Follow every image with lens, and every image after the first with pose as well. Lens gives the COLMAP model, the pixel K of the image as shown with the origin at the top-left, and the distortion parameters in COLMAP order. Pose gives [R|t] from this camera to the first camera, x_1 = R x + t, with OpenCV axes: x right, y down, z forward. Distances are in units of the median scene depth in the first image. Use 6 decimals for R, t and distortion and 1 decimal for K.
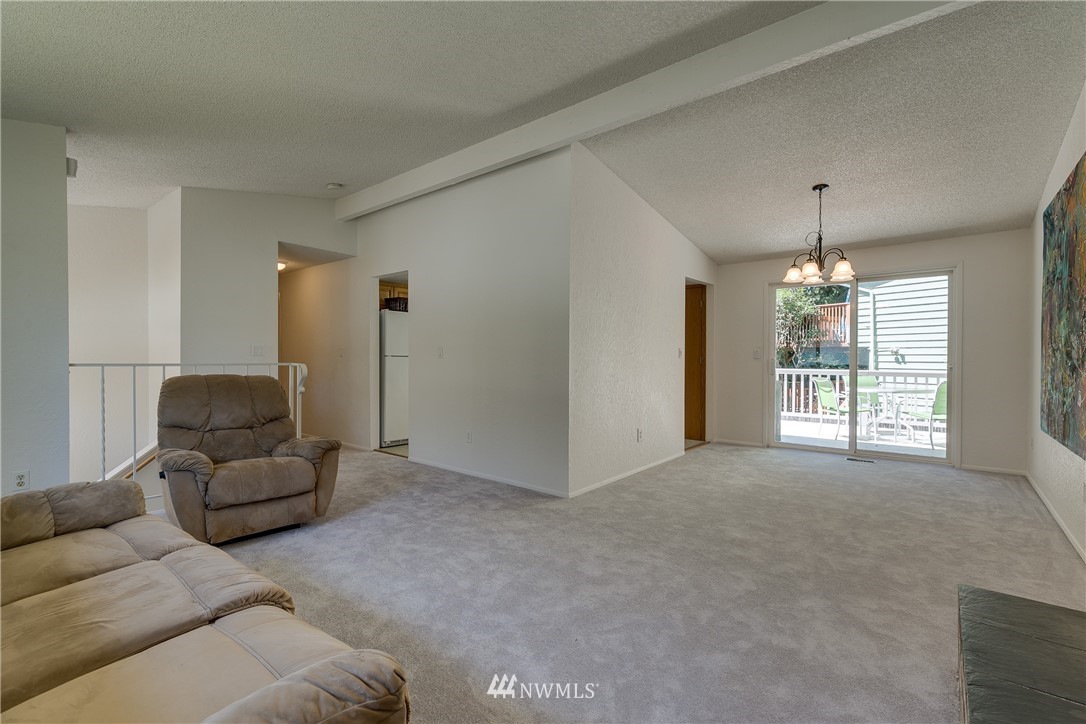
lens RADIAL K [[490.4, 0, 539.6], [0, 490.4, 363.2], [0, 0, 1]] dist [-0.001379, -0.000449]
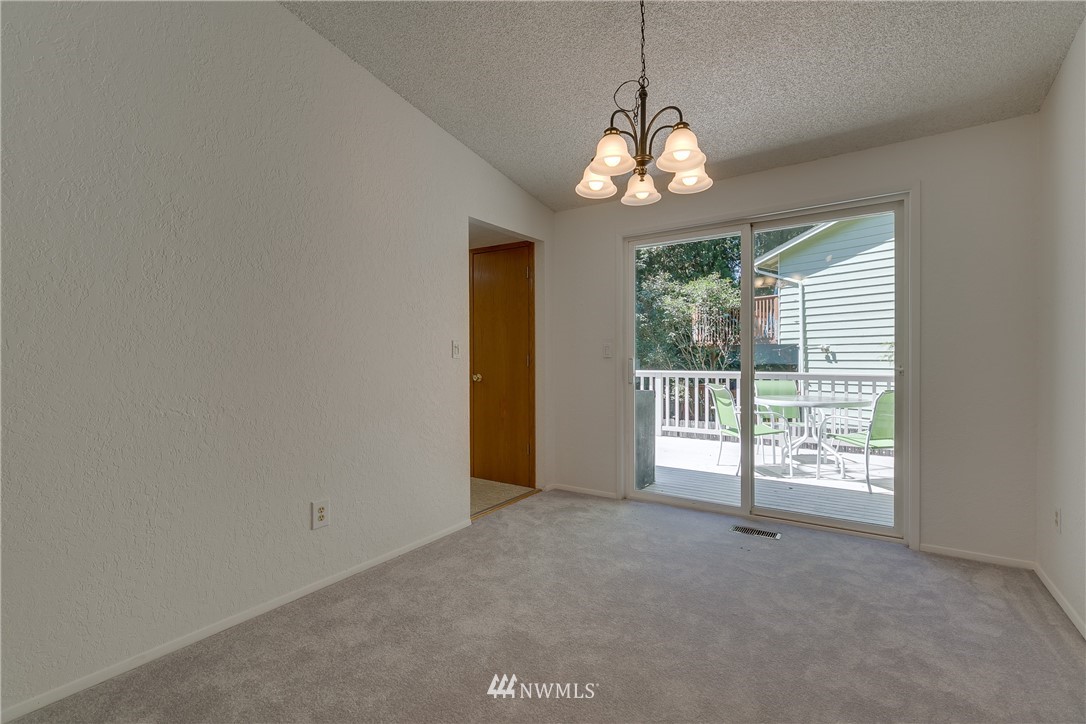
lens RADIAL K [[490.4, 0, 543.6], [0, 490.4, 361.9], [0, 0, 1]] dist [-0.001379, -0.000449]
pose [[0.995105, -0.007383, 0.098550, 0.244421], [0.007775, 0.999963, -0.003587, -0.001518], [-0.098520, 0.004335, 0.995126, 0.313326]]
